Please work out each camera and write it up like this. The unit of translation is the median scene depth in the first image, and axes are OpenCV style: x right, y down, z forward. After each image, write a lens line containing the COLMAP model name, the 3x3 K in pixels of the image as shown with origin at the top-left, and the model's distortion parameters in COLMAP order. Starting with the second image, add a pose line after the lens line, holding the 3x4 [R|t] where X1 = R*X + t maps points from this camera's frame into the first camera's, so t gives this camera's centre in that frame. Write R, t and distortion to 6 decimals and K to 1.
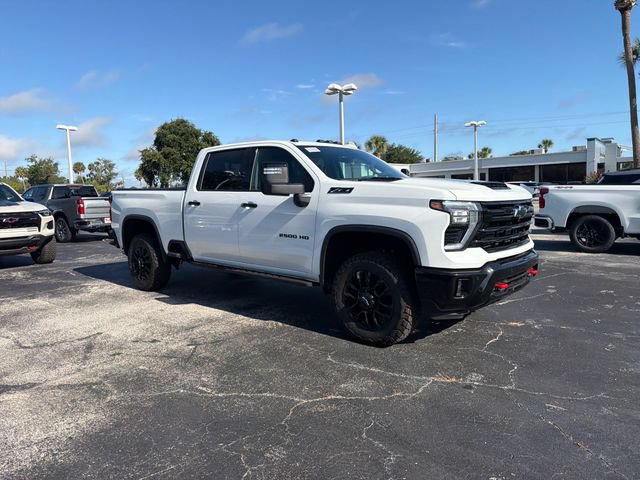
lens RADIAL K [[451.7, 0, 317.3], [0, 451.7, 243.4], [0, 0, 1]] dist [0.047187, -0.058514]
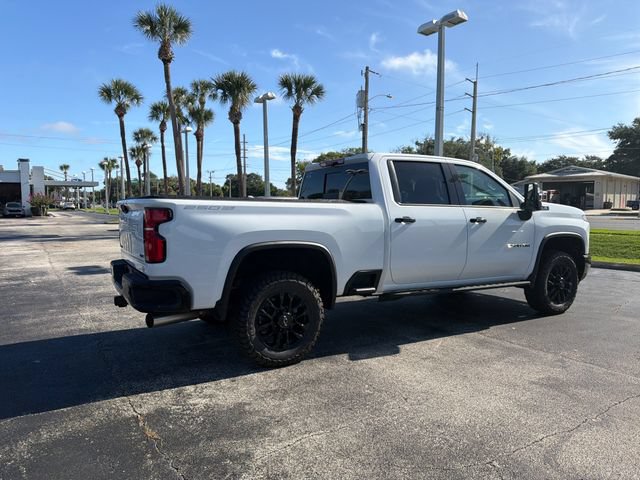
lens RADIAL K [[451.7, 0, 318.6], [0, 451.7, 239.4], [0, 0, 1]] dist [0.047187, -0.058514]
pose [[0.325286, -0.043527, 0.944614, -1.080008], [0.098169, 0.995097, 0.012048, -0.077712], [-0.940506, 0.088813, 0.327964, 0.869051]]
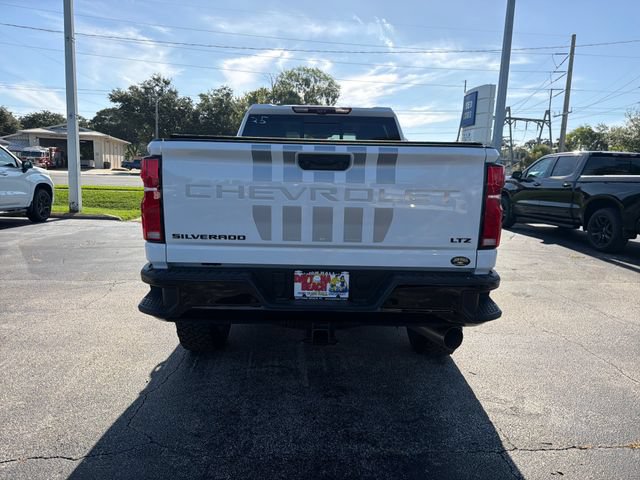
lens RADIAL K [[451.7, 0, 322.3], [0, 451.7, 243.1], [0, 0, 1]] dist [0.047187, -0.058514]
pose [[-0.667717, -0.106822, 0.736711, -0.774638], [0.073300, 0.975406, 0.207869, -0.161122], [-0.740798, 0.192799, -0.643465, 1.657419]]
